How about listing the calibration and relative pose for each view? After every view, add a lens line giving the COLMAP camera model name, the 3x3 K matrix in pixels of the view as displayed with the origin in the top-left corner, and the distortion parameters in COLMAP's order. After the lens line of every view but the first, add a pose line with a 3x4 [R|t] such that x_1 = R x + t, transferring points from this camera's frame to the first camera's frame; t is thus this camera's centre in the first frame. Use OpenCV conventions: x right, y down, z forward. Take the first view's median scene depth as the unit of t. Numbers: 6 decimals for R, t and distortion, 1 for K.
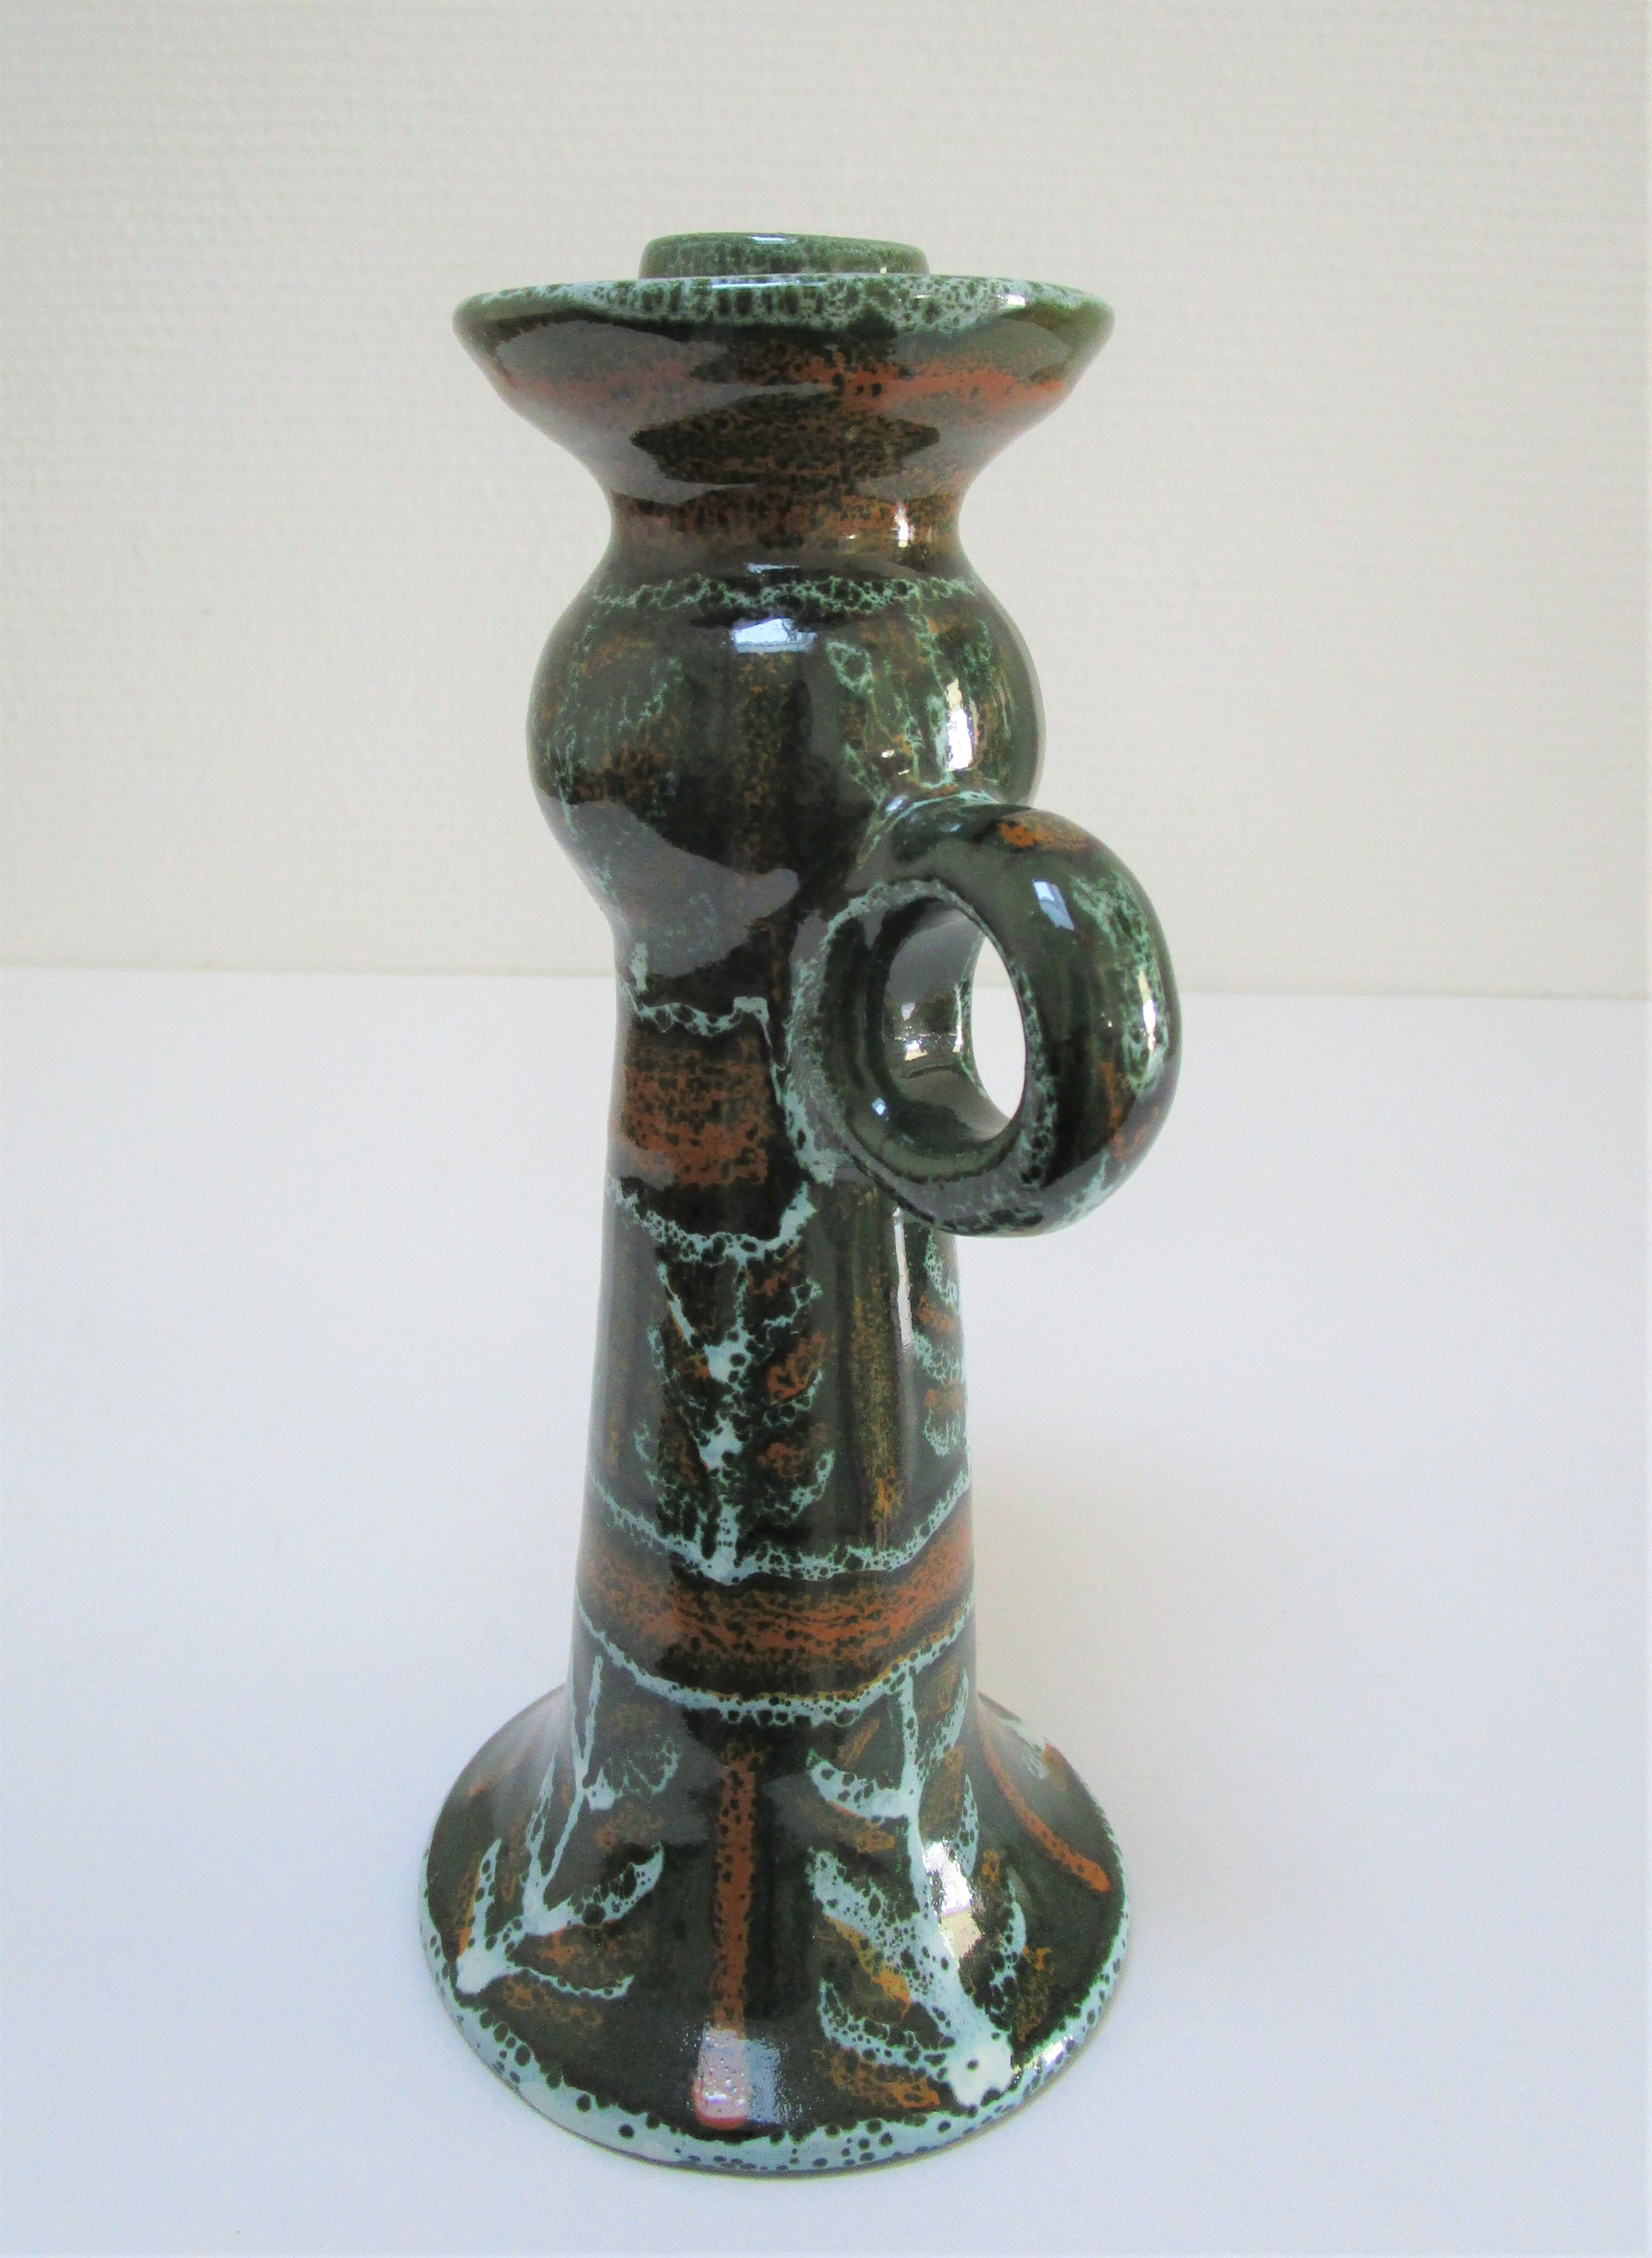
lens RADIAL K [[1893.5, 0, 669.5], [0, 1893.5, 1049.2], [0, 0, 1]] dist [-0.001771, -0.005509]
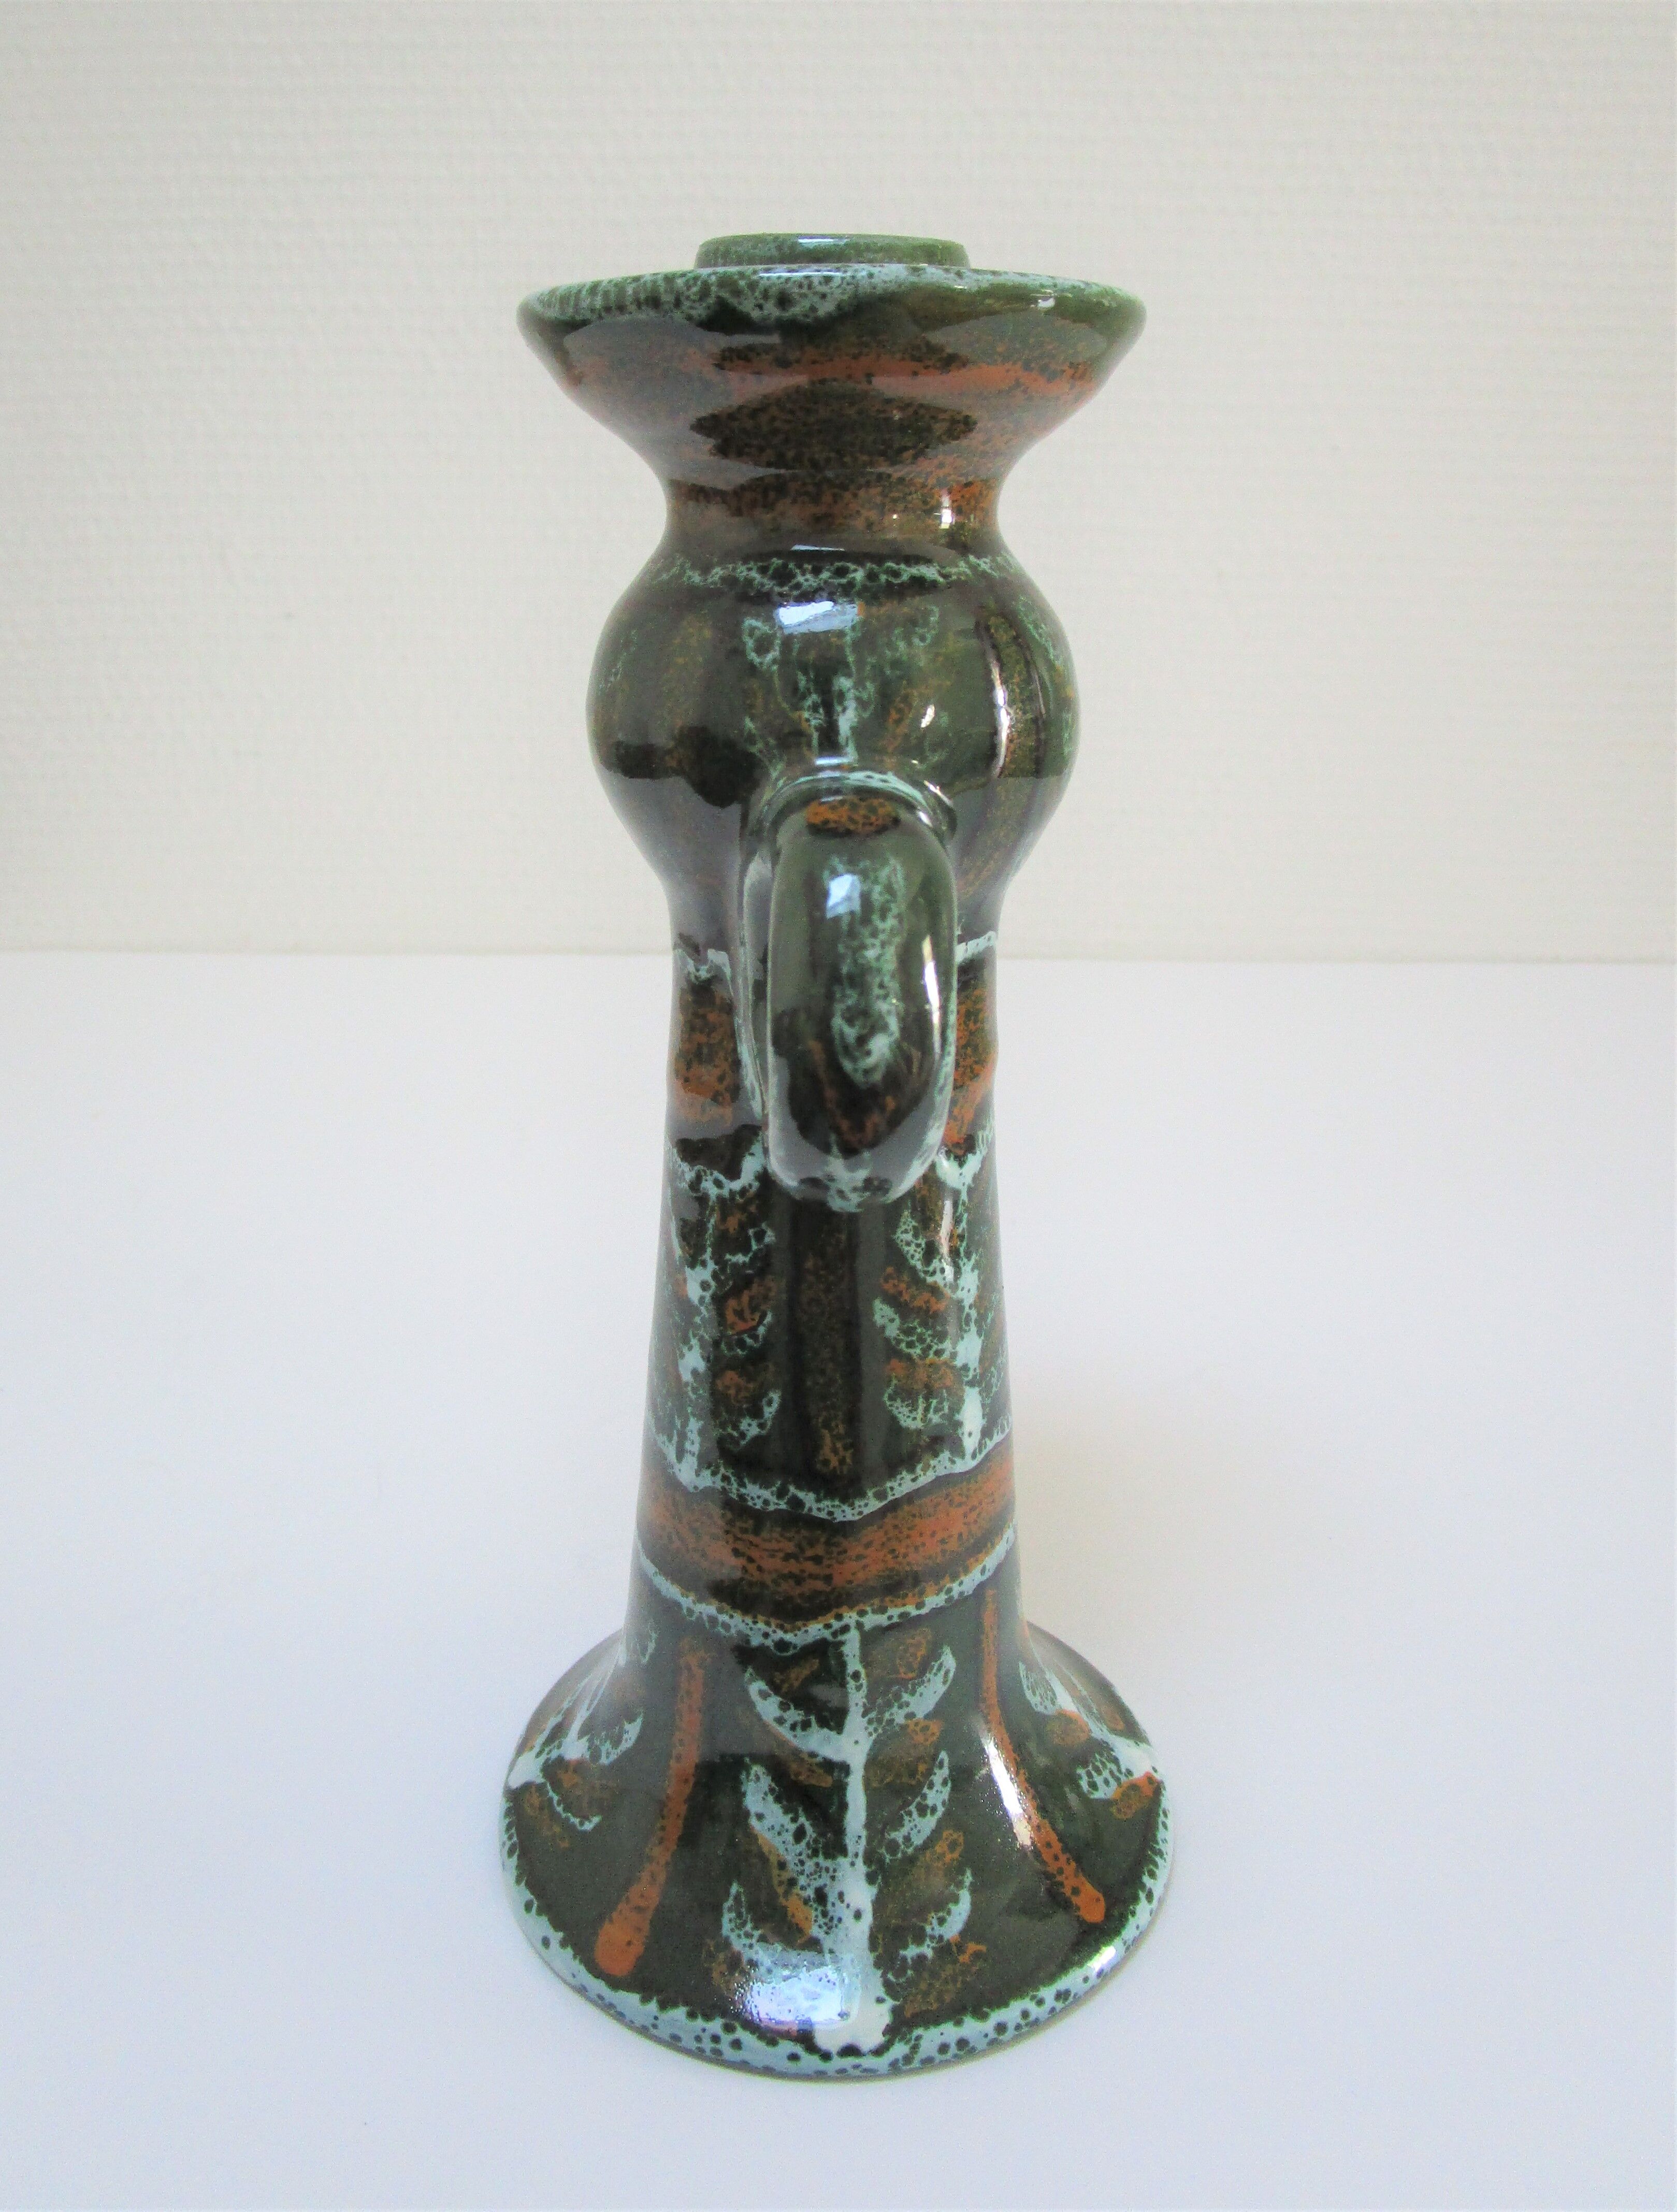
lens RADIAL K [[1750.3, 0, 742.9], [0, 1750.3, 1027.0], [0, 0, 1]] dist [-0.003332, 0.001048]
pose [[0.869982, 0.146771, -0.470734, 0.488256], [-0.143642, 0.988704, 0.042801, -0.026844], [0.471698, 0.030381, 0.881236, 0.122812]]
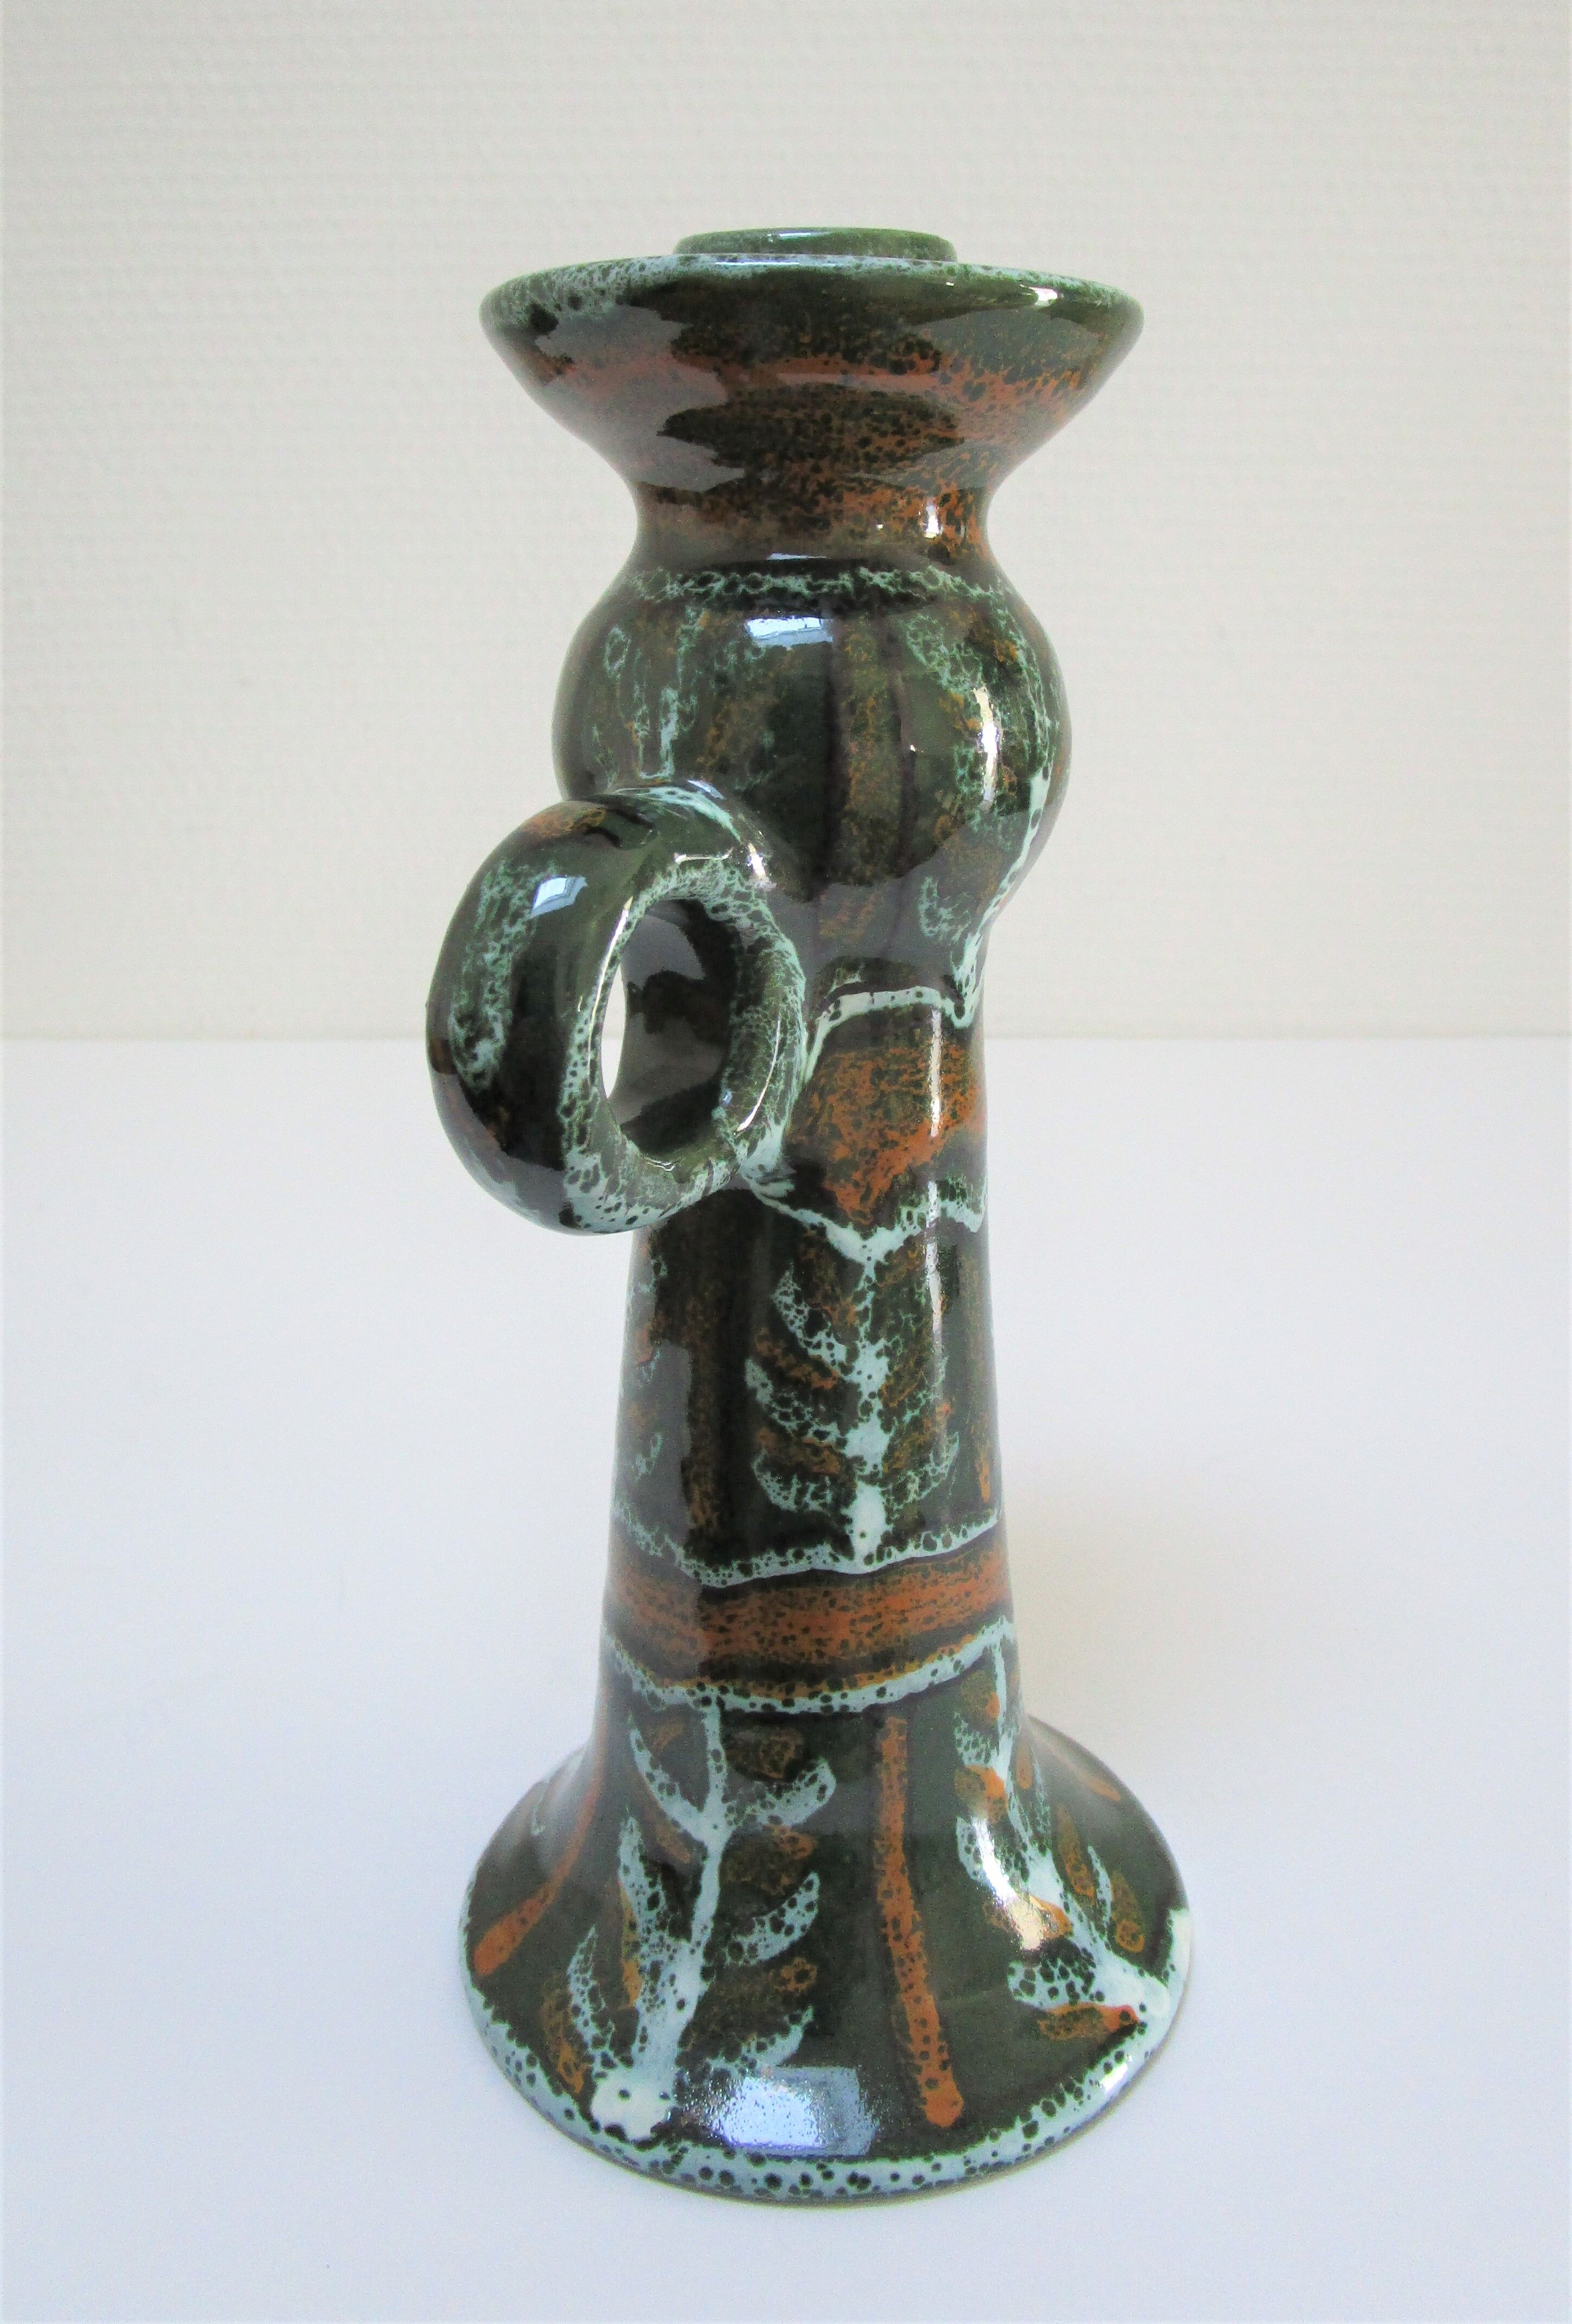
lens RADIAL K [[1818.6, 0, 807.2], [0, 1818.6, 1076.2], [0, 0, 1]] dist [-0.005434, 0.002642]
pose [[0.515392, 0.244161, -0.821436, 0.865095], [-0.259044, 0.958098, 0.122251, -0.109047], [0.816864, 0.149781, 0.557044, 0.481614]]
